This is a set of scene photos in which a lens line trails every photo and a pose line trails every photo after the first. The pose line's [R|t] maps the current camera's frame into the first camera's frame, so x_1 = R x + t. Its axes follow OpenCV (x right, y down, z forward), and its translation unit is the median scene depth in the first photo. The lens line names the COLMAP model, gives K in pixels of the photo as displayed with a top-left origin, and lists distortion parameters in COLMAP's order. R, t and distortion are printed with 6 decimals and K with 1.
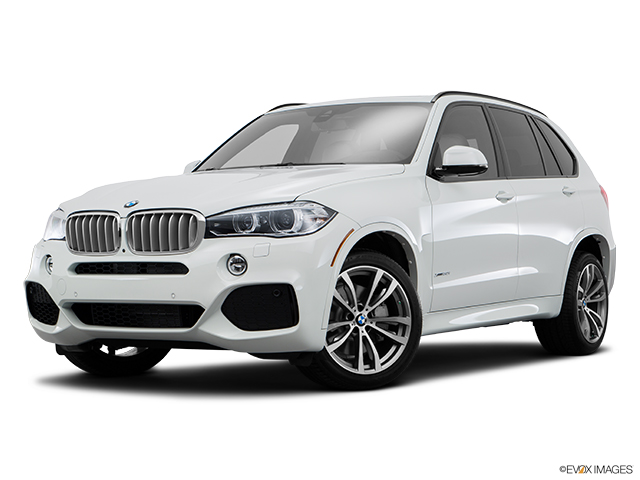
lens RADIAL K [[1257.6, 0, 322.8], [0, 1257.6, 241.7], [0, 0, 1]] dist [0.128393, 0.000000]
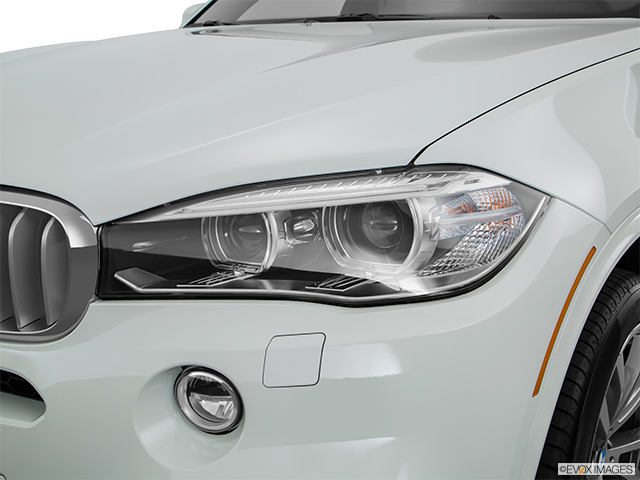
lens RADIAL K [[901.7, 0, 324.6], [0, 901.7, 240.7], [0, 0, 1]] dist [-0.001914, 0.000000]
pose [[0.999238, 0.017735, -0.034776, -0.033524], [-0.010562, 0.980445, 0.196511, -0.053520], [0.037581, -0.195994, 0.979885, 0.763033]]
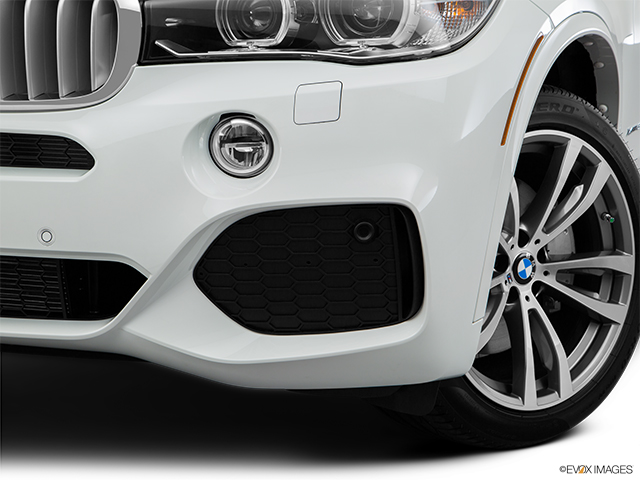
lens RADIAL K [[1390.9, 0, 321.2], [0, 1390.9, 240.6], [0, 0, 1]] dist [0.255450, 0.000000]
pose [[0.987981, -0.014137, 0.153926, -0.098722], [-0.011933, 0.985862, 0.167134, -0.018121], [-0.154113, -0.166962, 0.973844, 0.593581]]
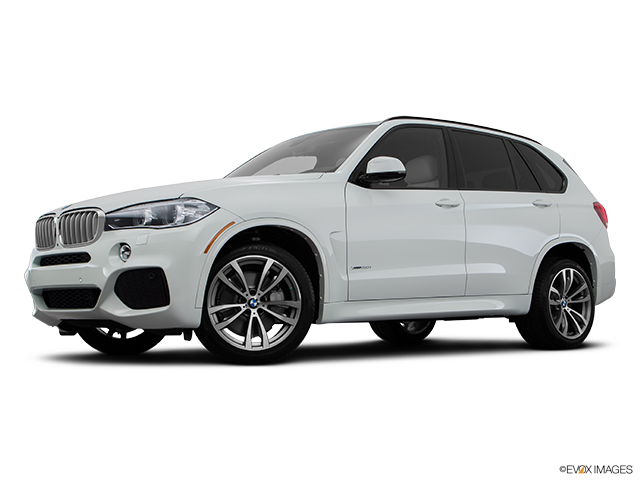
lens RADIAL K [[901.7, 0, 320.9], [0, 901.7, 237.6], [0, 0, 1]] dist [-0.001914, 0.000000]
pose [[0.956735, -0.024439, -0.289932, 0.329112], [0.006666, 0.998046, -0.062131, 0.054427], [0.290884, 0.057510, 0.955028, 0.236826]]
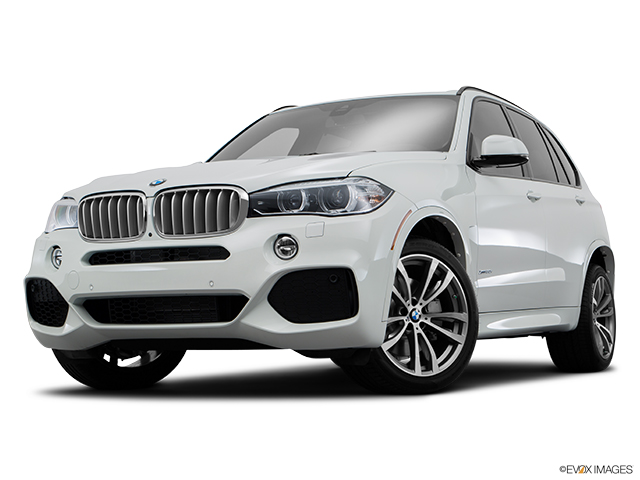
lens RADIAL K [[1158.4, 0, 320.8], [0, 1158.4, 234.5], [0, 0, 1]] dist [0.038353, 0.000000]
pose [[0.996633, -0.001565, 0.081972, -0.103387], [0.006876, 0.997891, -0.064547, 0.057898], [-0.081698, 0.064893, 0.994542, 0.190652]]
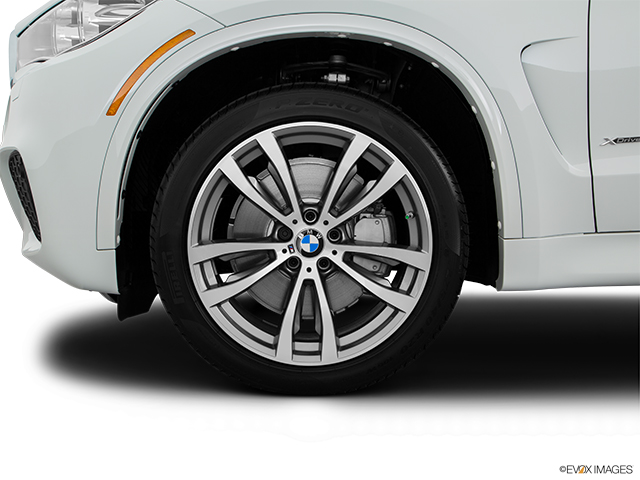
lens RADIAL K [[901.7, 0, 317.5], [0, 901.7, 235.7], [0, 0, 1]] dist [-0.001914, 0.000000]
pose [[0.869264, 0.132179, -0.476350, 0.186814], [-0.076841, 0.988007, 0.133934, 0.016271], [0.488340, -0.079821, 0.868995, 0.727257]]
